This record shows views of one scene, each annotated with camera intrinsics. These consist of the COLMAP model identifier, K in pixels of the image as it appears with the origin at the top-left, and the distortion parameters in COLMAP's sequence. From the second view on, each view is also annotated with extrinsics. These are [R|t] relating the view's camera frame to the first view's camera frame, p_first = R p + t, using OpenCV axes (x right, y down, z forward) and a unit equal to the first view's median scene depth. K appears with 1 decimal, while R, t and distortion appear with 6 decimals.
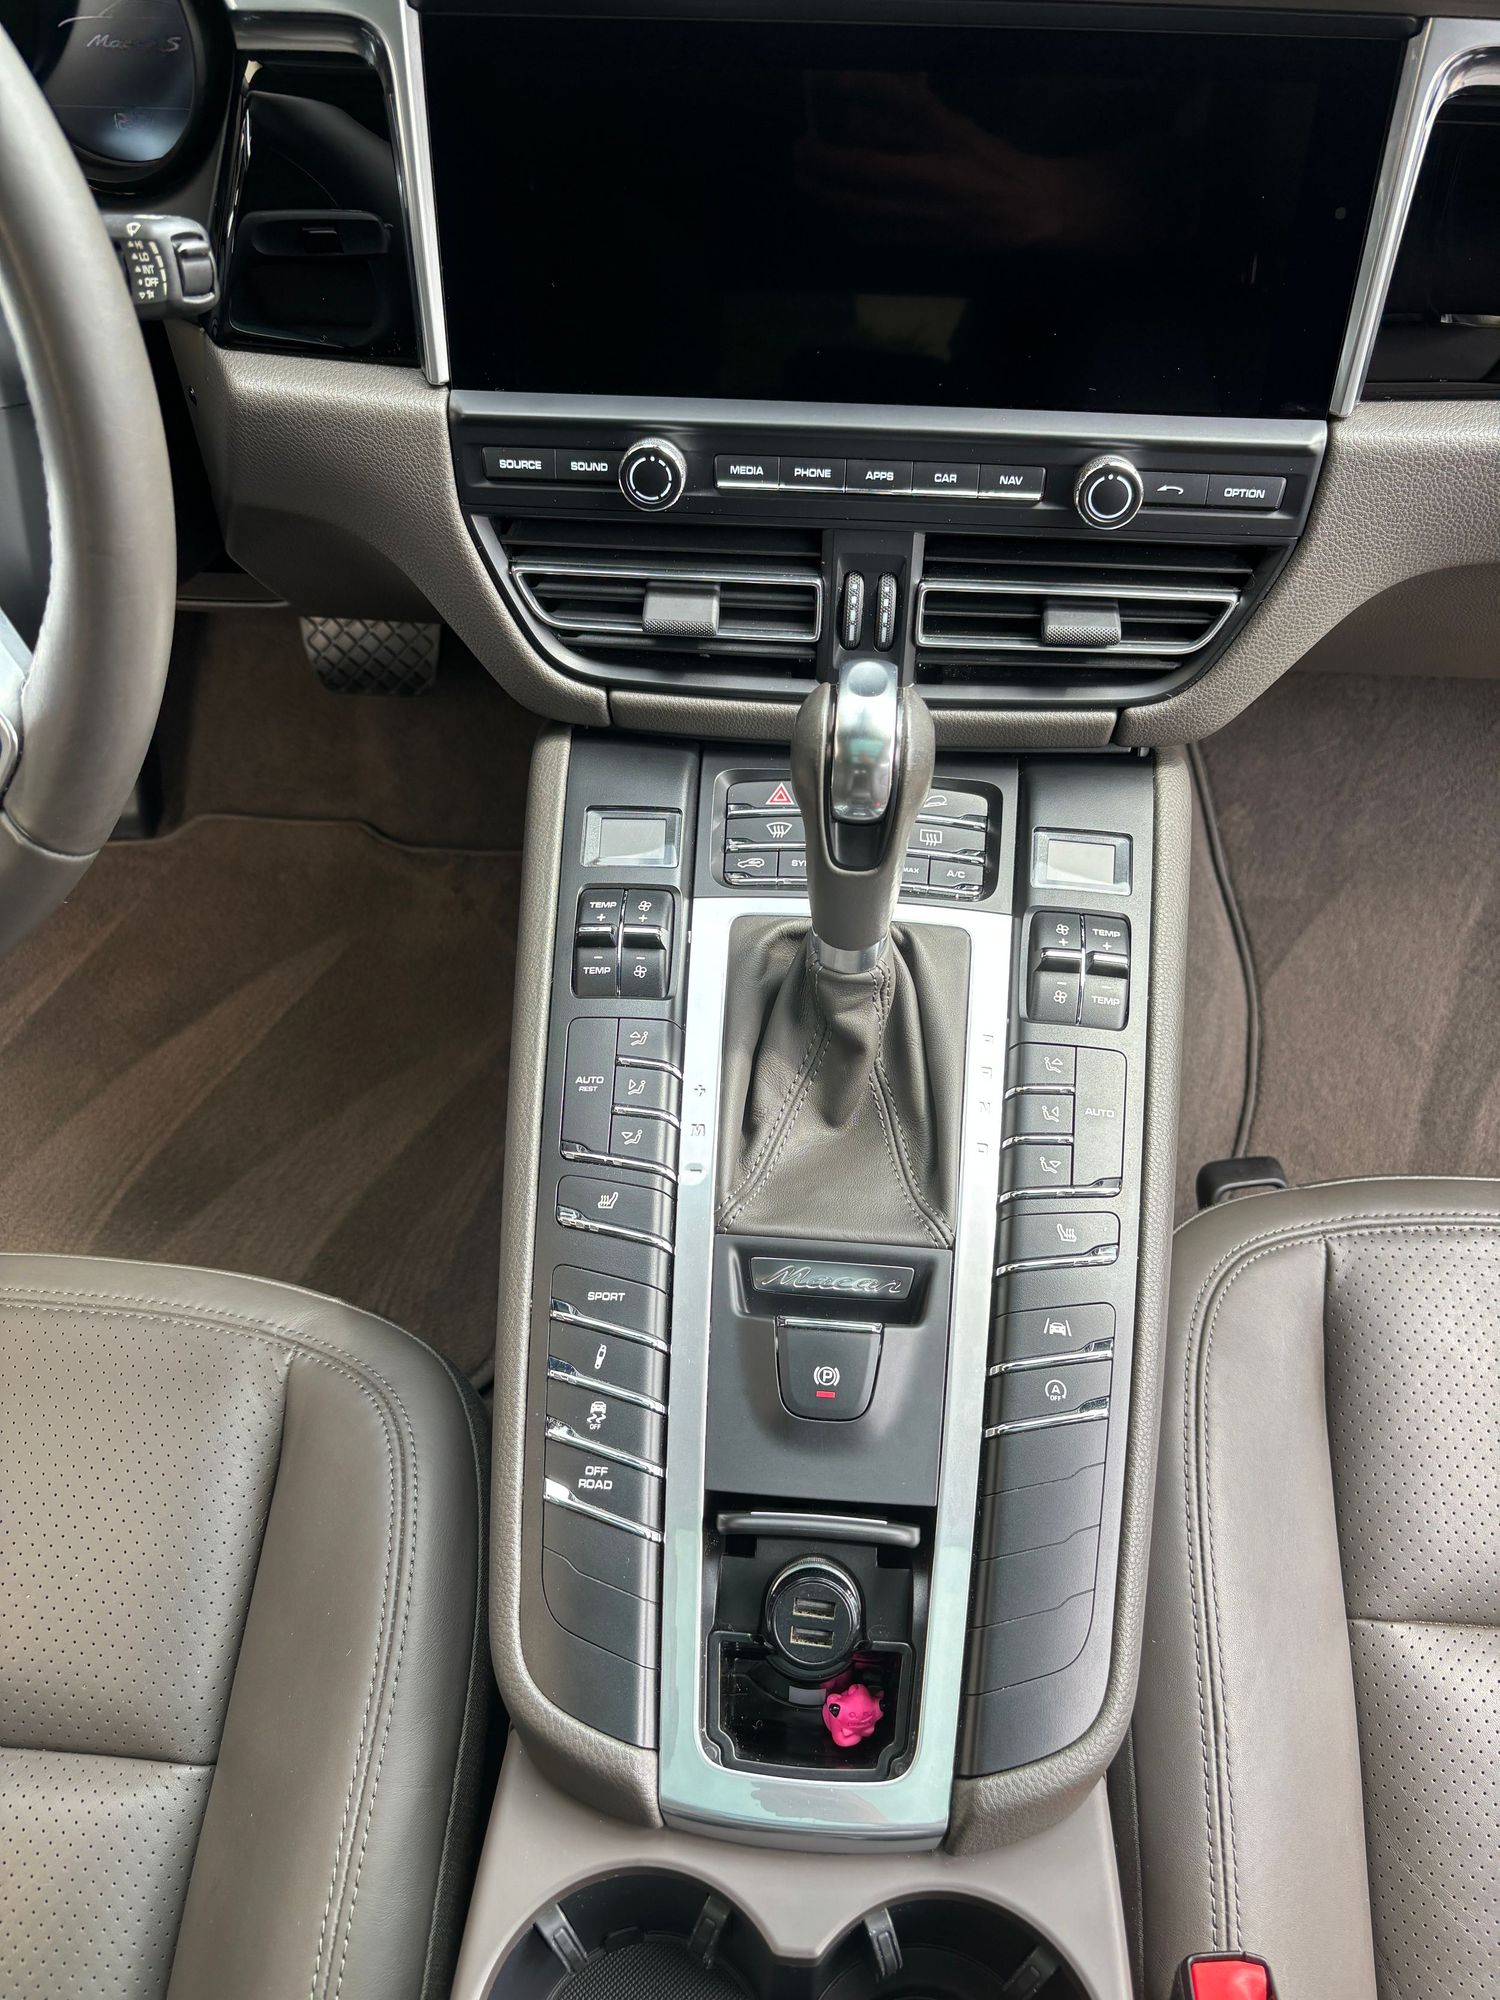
lens RADIAL K [[1517.6, 0, 742.7], [0, 1517.6, 998.4], [0, 0, 1]] dist [0.004817, 0.000180]
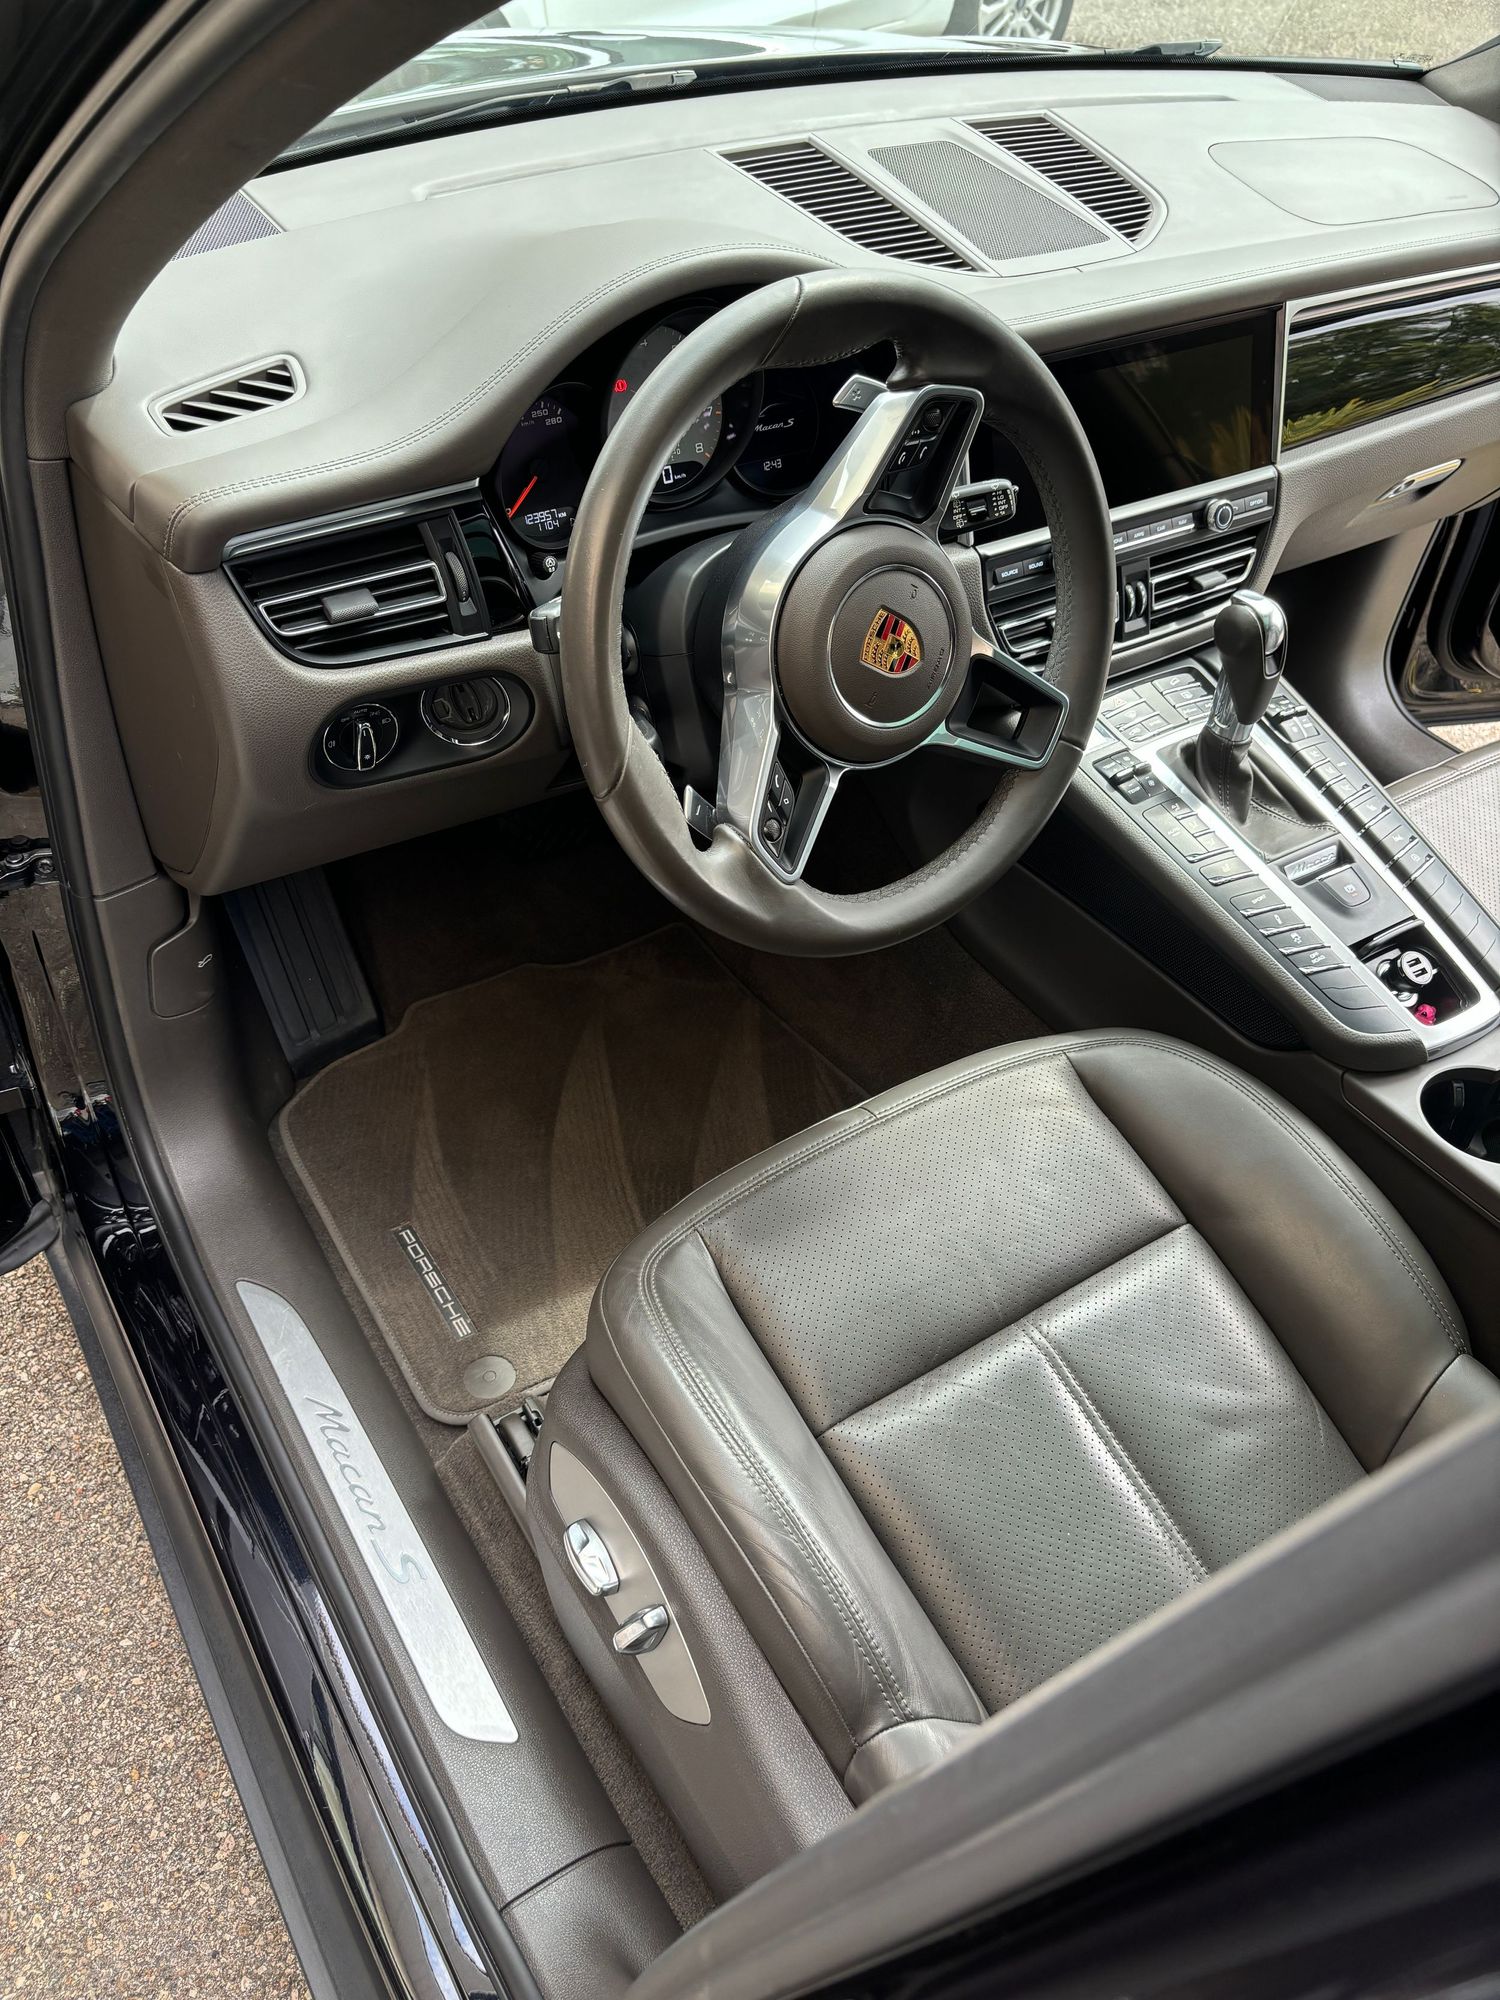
lens RADIAL K [[1517.6, 0, 742.7], [0, 1517.6, 998.4], [0, 0, 1]] dist [0.004817, 0.000180]
pose [[0.795110, -0.379810, 0.472804, -1.641683], [0.437427, 0.899156, -0.013313, 0.030666], [-0.420068, 0.217402, 0.881067, -0.526380]]
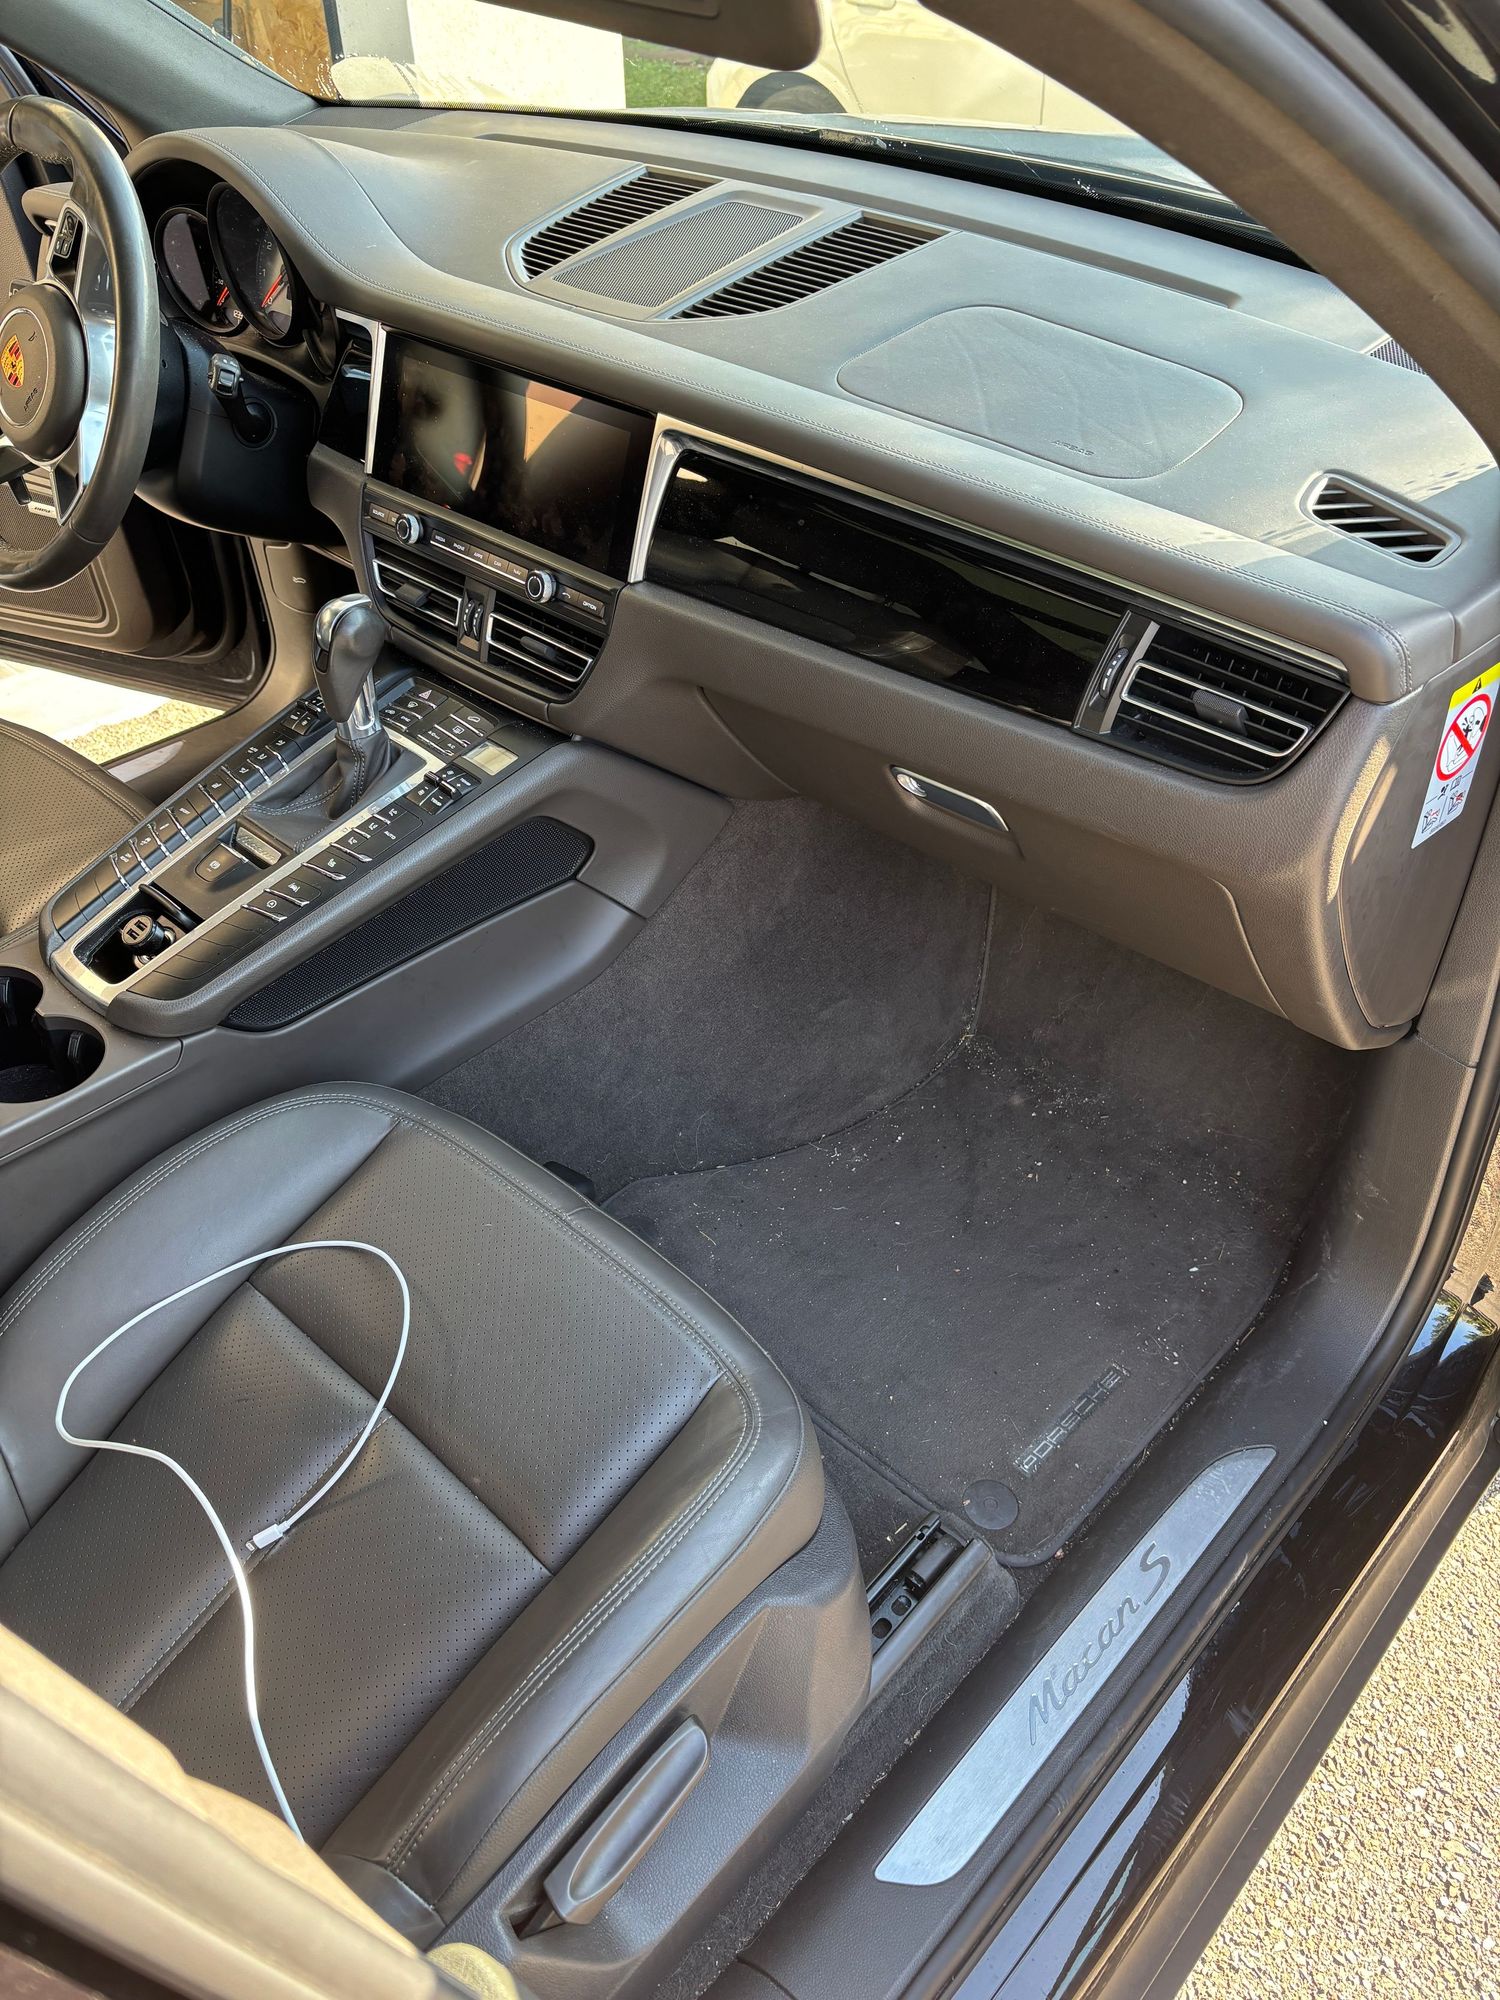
lens RADIAL K [[1509.9, 0, 750.0], [0, 1509.9, 1000.0], [0, 0, 1]] dist [0.010350, 0.012994]
pose [[0.774143, 0.400712, -0.490033, 1.736681], [-0.494006, 0.866483, -0.071874, 0.177190], [0.395804, 0.297720, 0.868736, -0.557964]]
